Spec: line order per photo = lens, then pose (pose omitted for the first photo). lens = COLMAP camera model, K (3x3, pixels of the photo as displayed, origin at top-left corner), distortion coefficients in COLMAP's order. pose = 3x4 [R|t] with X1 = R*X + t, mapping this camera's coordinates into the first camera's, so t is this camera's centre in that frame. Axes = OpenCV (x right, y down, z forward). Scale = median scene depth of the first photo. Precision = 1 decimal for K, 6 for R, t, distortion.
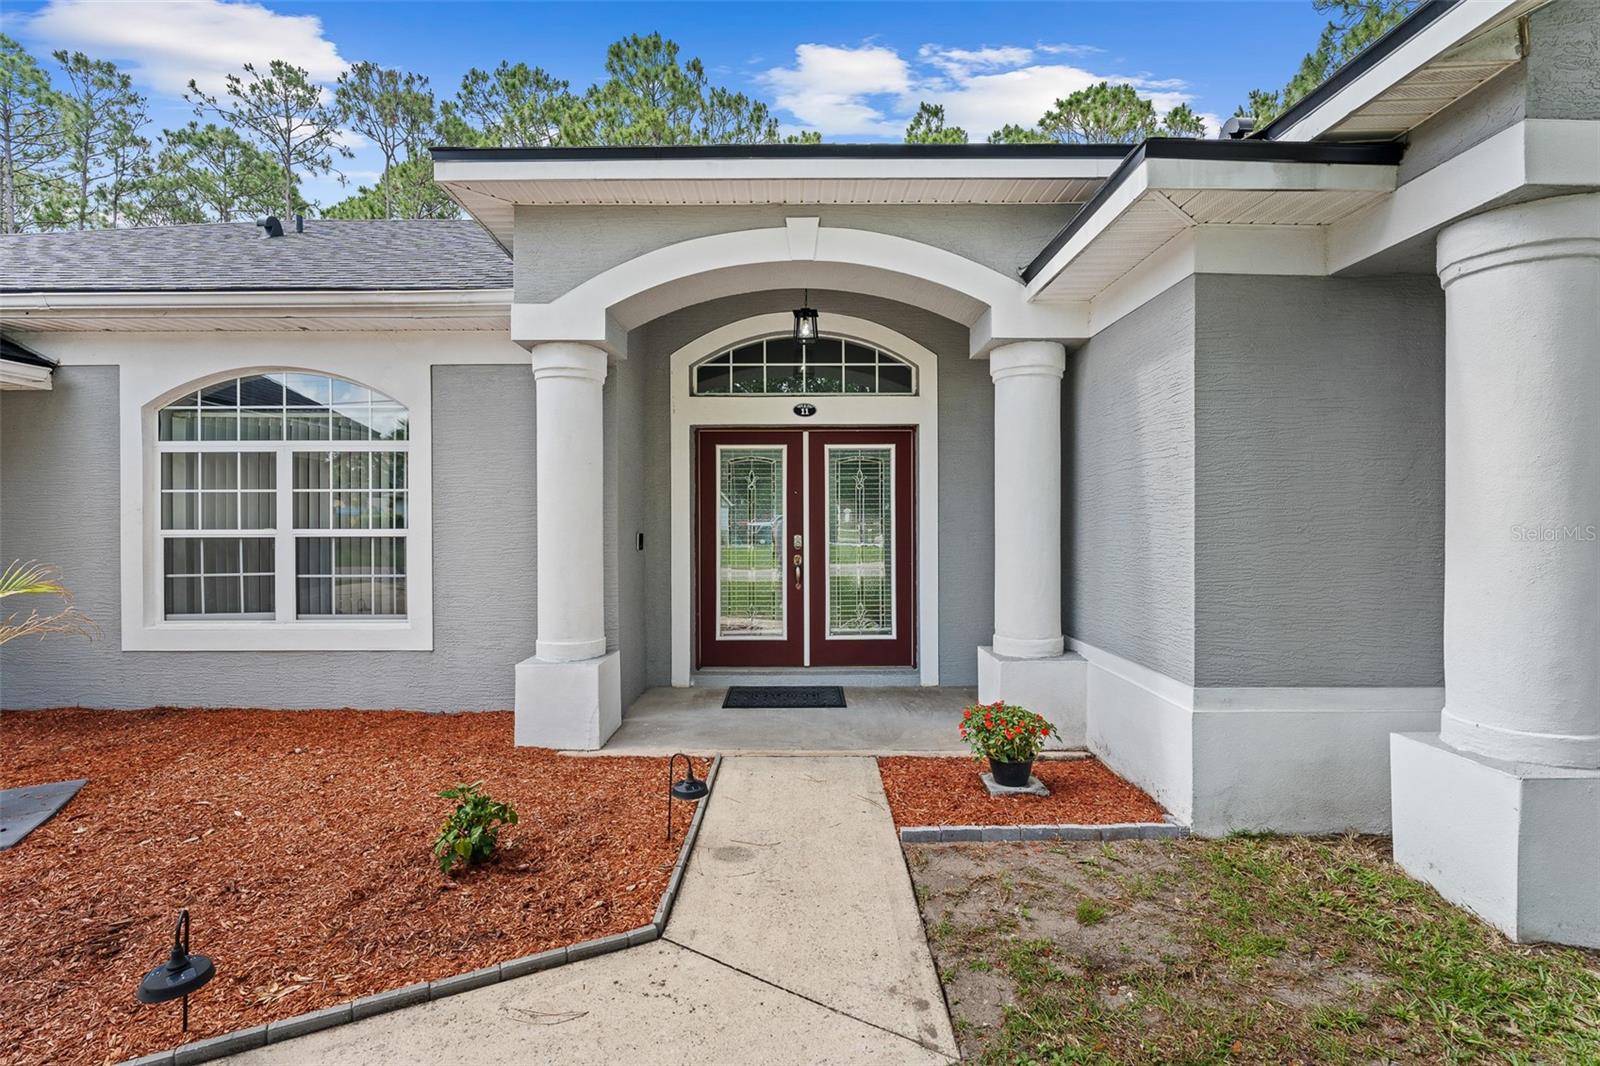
lens RADIAL K [[722.2, 0, 806.2], [0, 722.2, 524.7], [0, 0, 1]] dist [-0.000947, 0.000081]
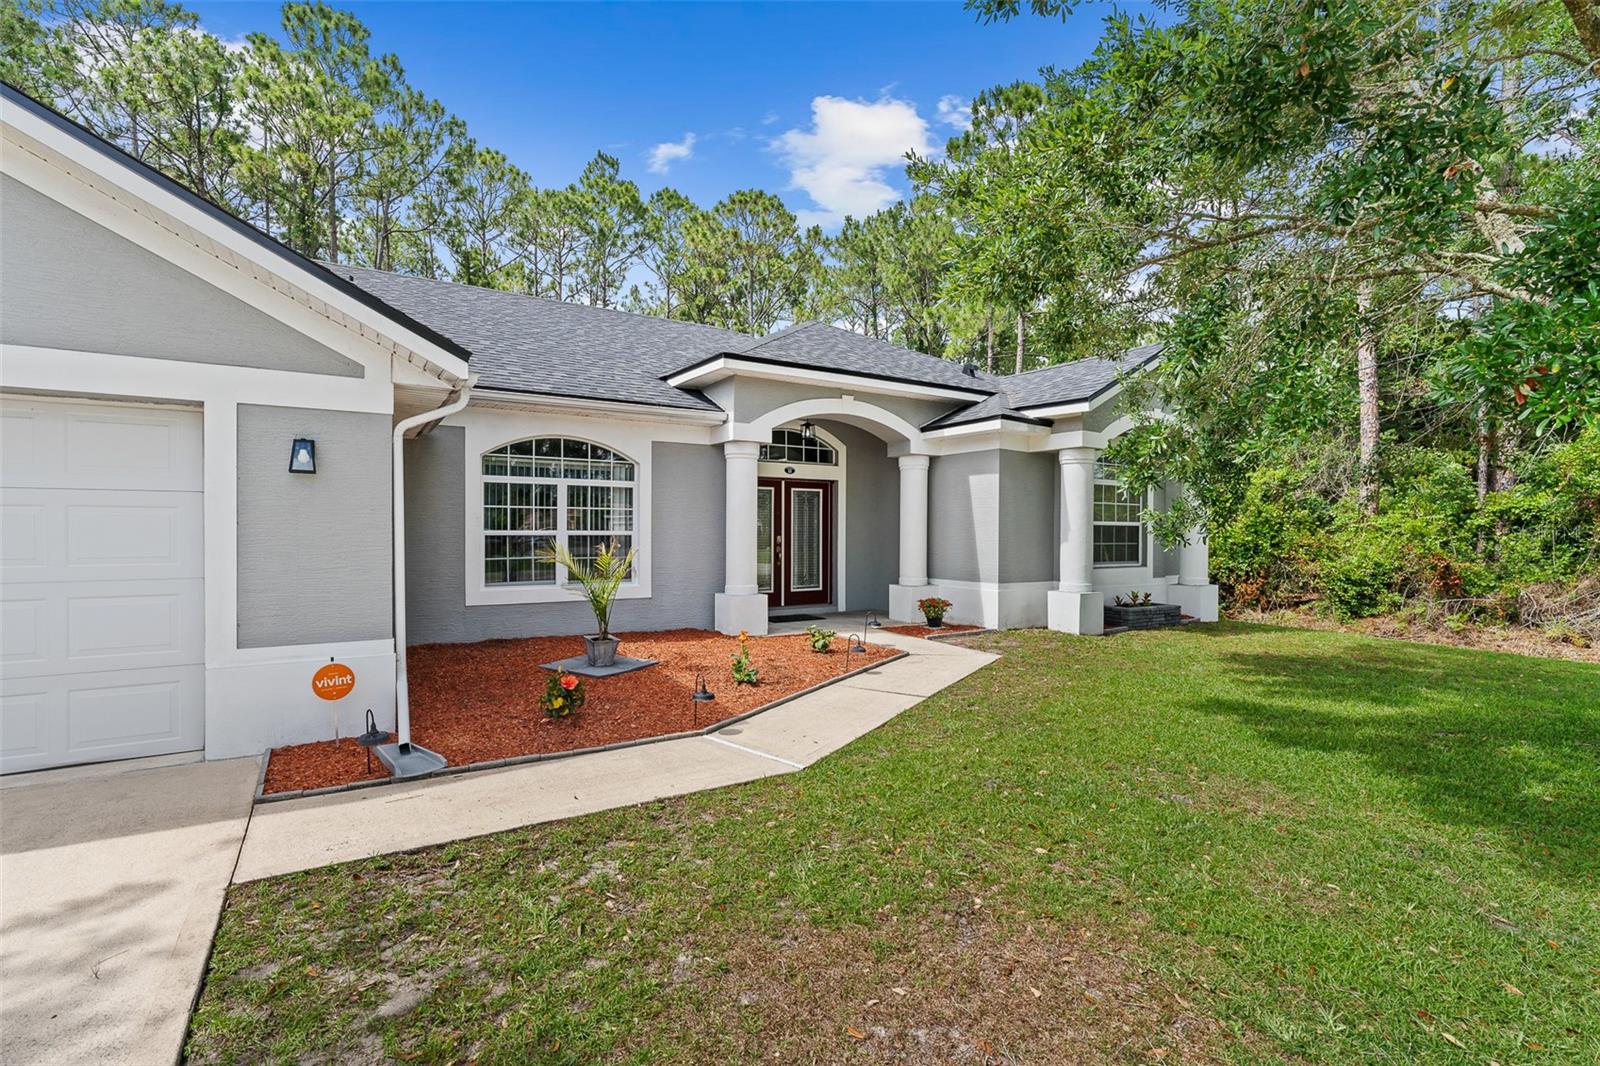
lens RADIAL K [[726.7, 0, 800.1], [0, 726.7, 537.4], [0, 0, 1]] dist [0.000069, 0.000091]
pose [[0.848002, 0.002863, 0.529985, -1.151816], [-0.004879, 0.999985, 0.002404, 0.015825], [-0.529970, -0.004624, 0.848004, -0.743038]]
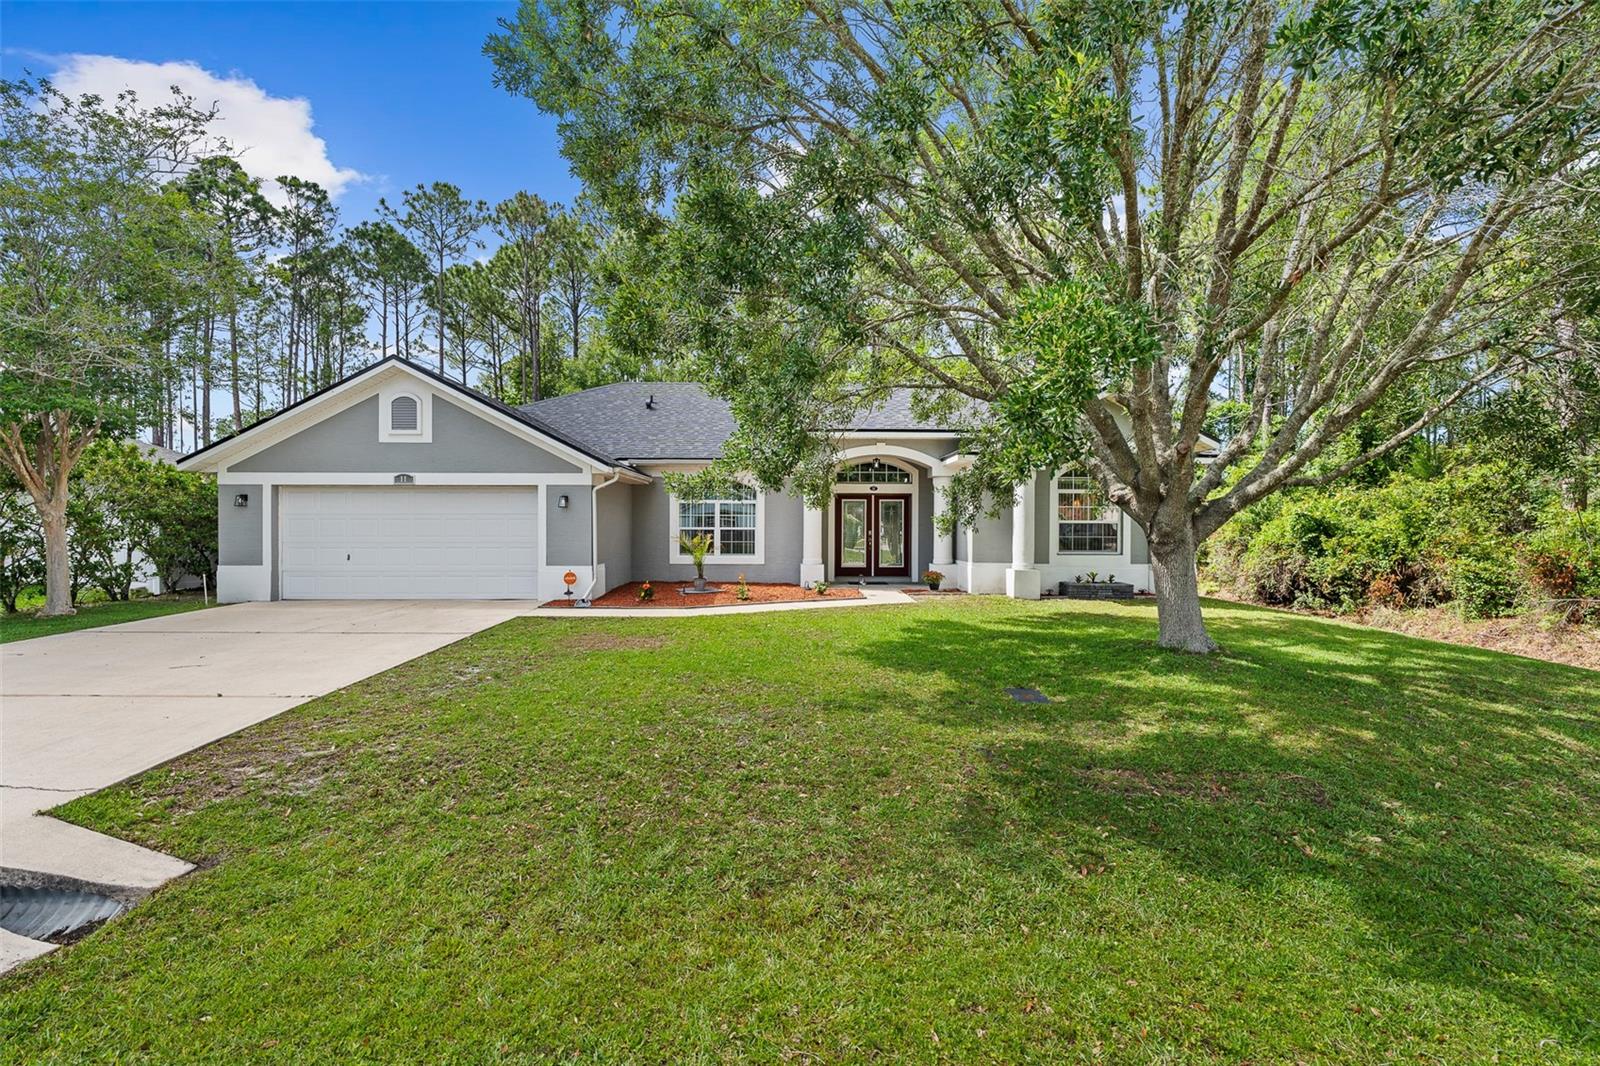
lens RADIAL K [[726.7, 0, 800.1], [0, 726.7, 537.4], [0, 0, 1]] dist [0.000069, 0.000091]
pose [[0.999967, 0.007736, 0.002587, -0.356292], [-0.007757, 0.999937, 0.008136, 0.022399], [-0.002524, -0.008155, 0.999964, -2.278900]]
